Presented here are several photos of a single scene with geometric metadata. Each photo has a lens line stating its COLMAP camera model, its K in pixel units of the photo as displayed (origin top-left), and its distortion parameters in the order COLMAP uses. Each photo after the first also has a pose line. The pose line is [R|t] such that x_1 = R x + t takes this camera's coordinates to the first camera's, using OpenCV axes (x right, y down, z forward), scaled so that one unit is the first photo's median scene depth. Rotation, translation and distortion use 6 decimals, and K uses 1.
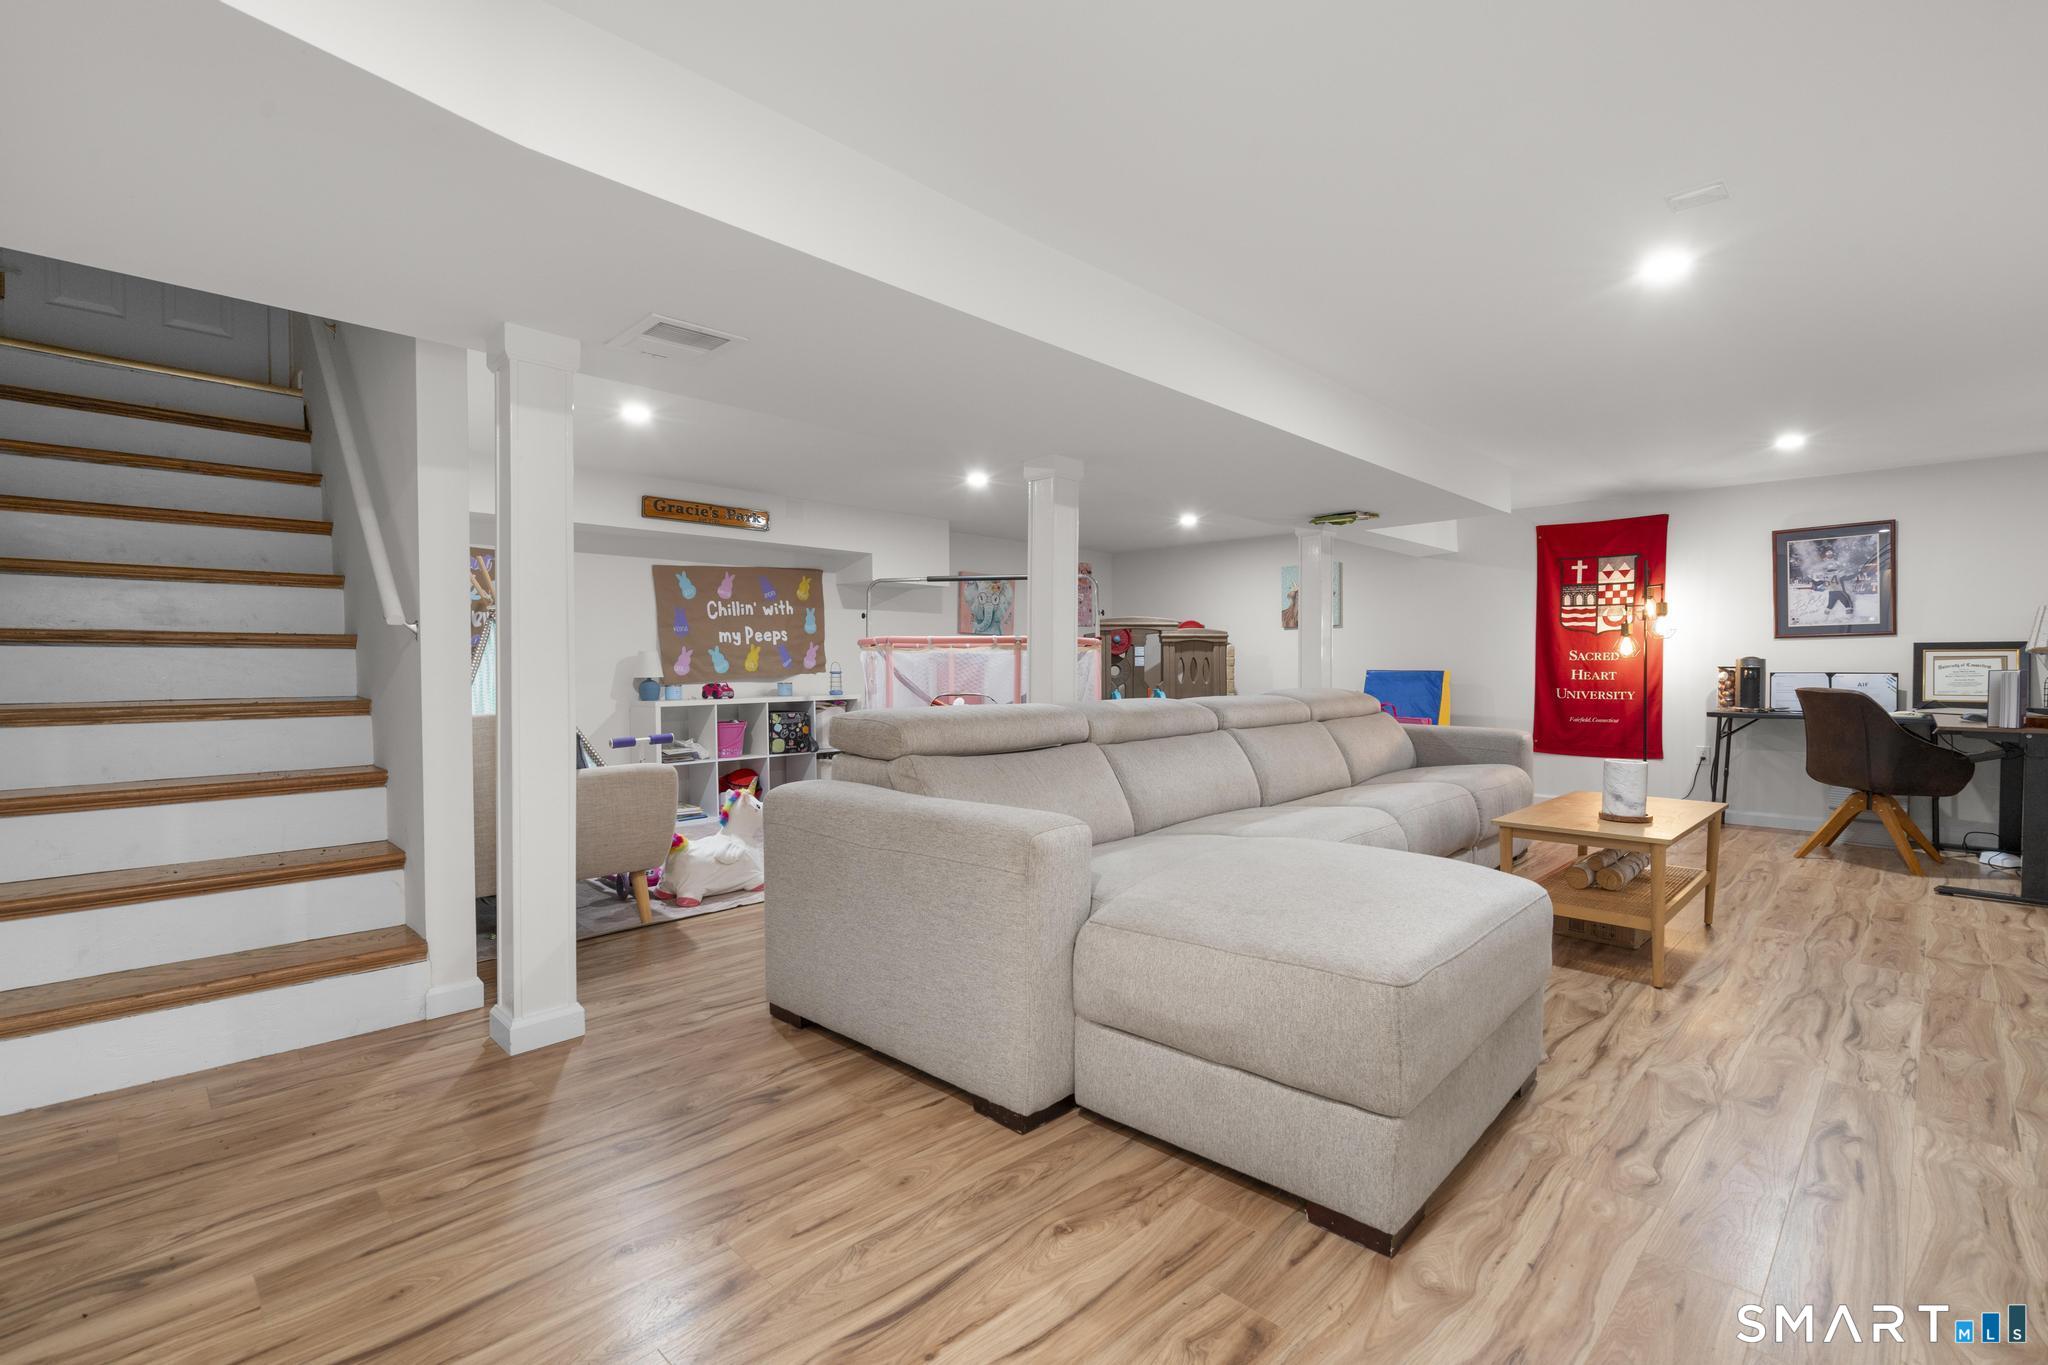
lens RADIAL K [[937.8, 0, 1023.4], [0, 937.8, 682.5], [0, 0, 1]] dist [-0.000866, 0.000751]
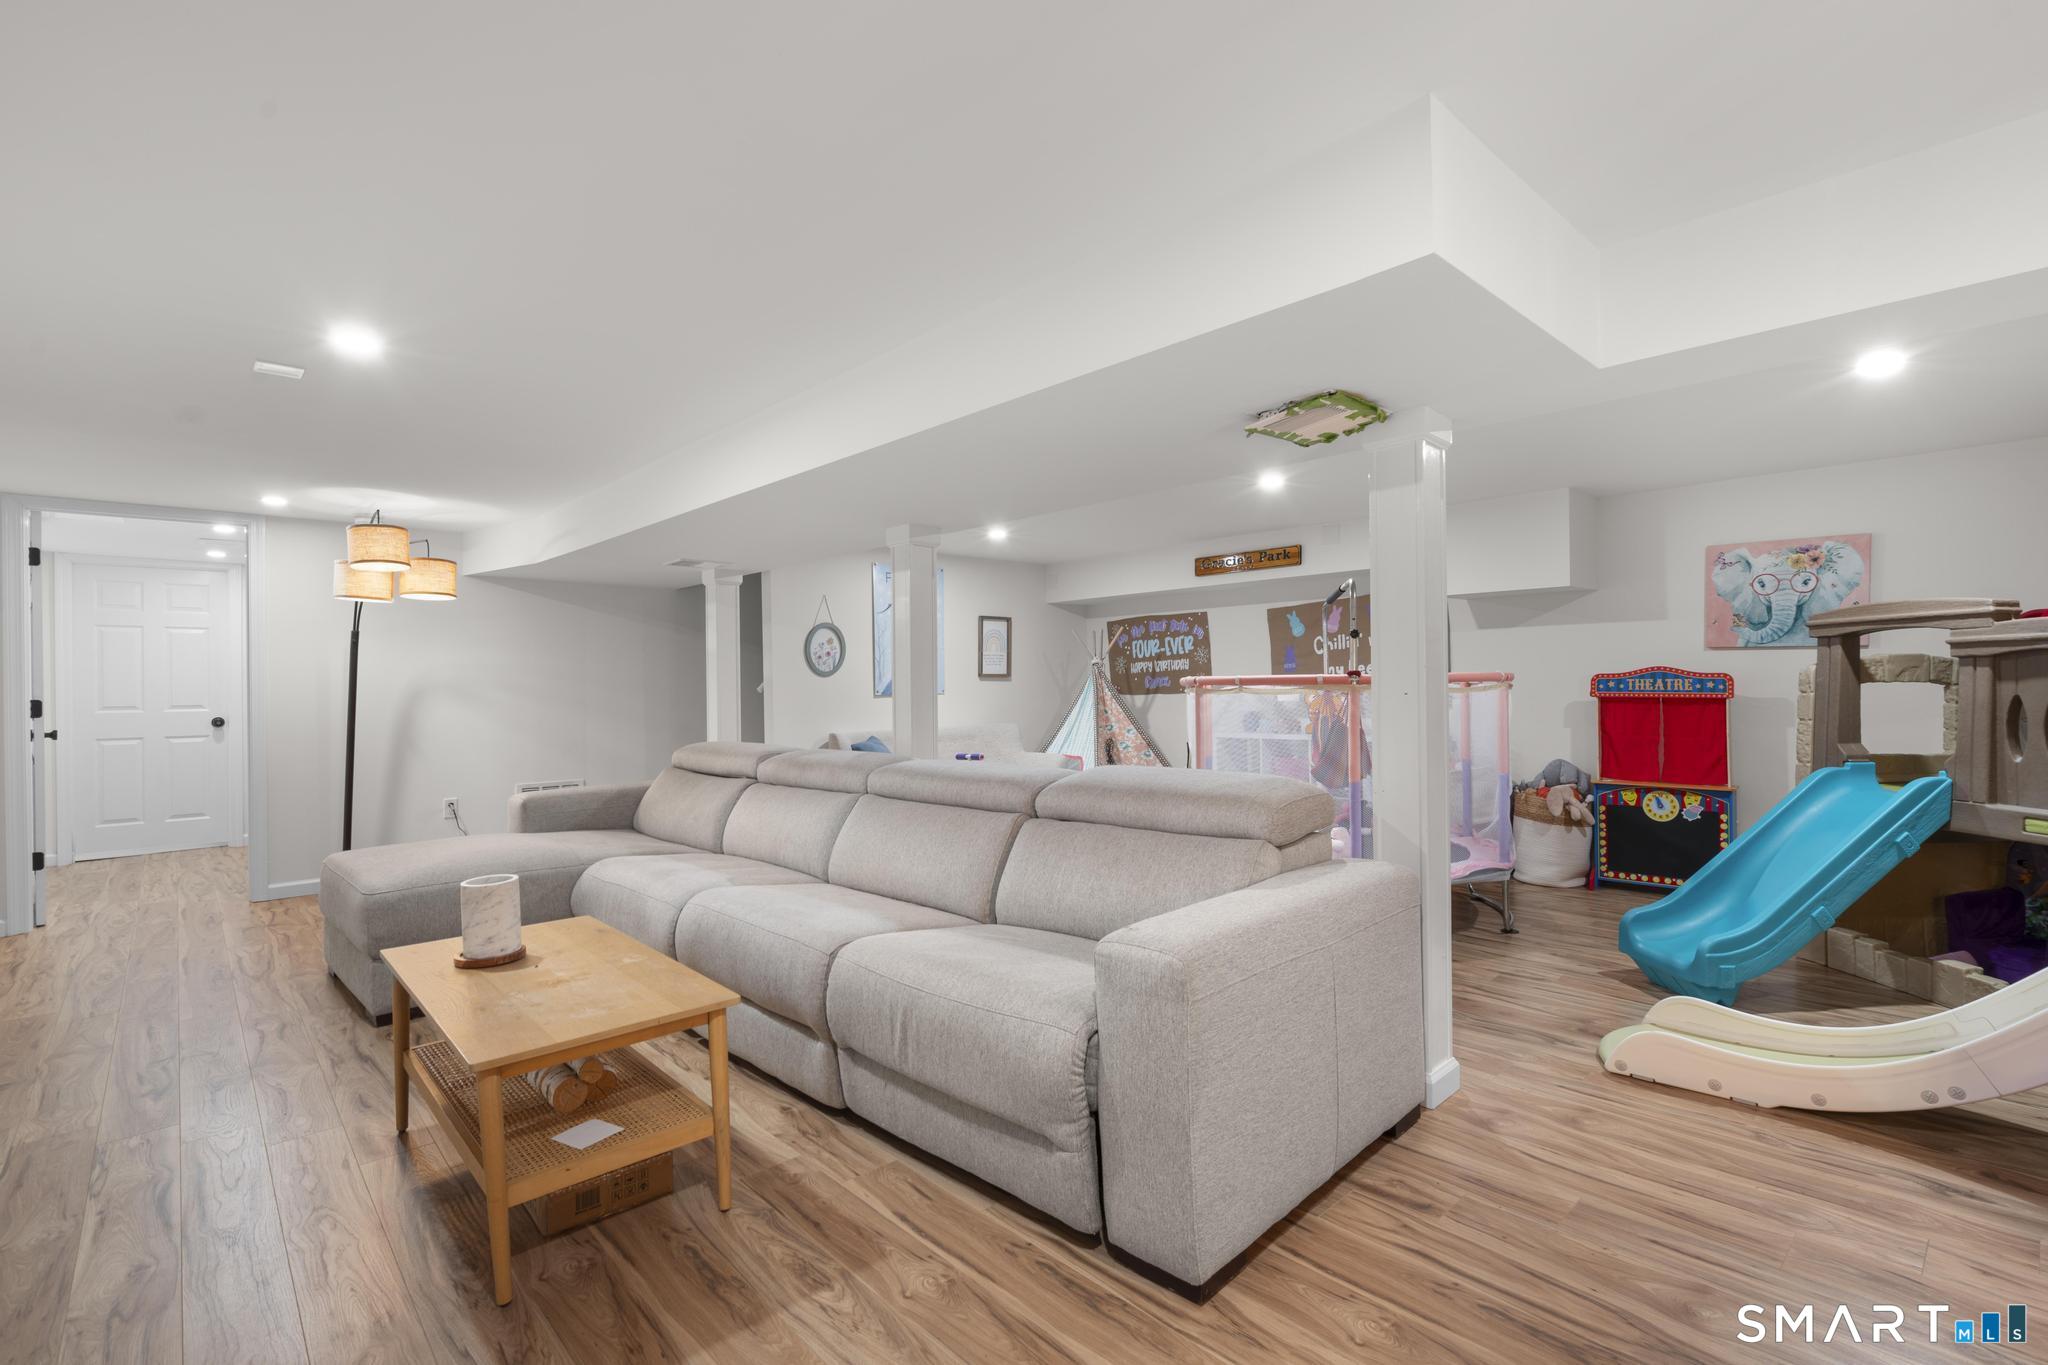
lens RADIAL K [[937.8, 0, 1023.4], [0, 937.8, 684.9], [0, 0, 1]] dist [-0.000866, 0.000751]
pose [[-0.055826, 0.001819, -0.998439, 1.099599], [-0.004885, 0.999986, 0.002095, -0.057243], [0.998429, 0.004994, -0.055816, 1.186248]]
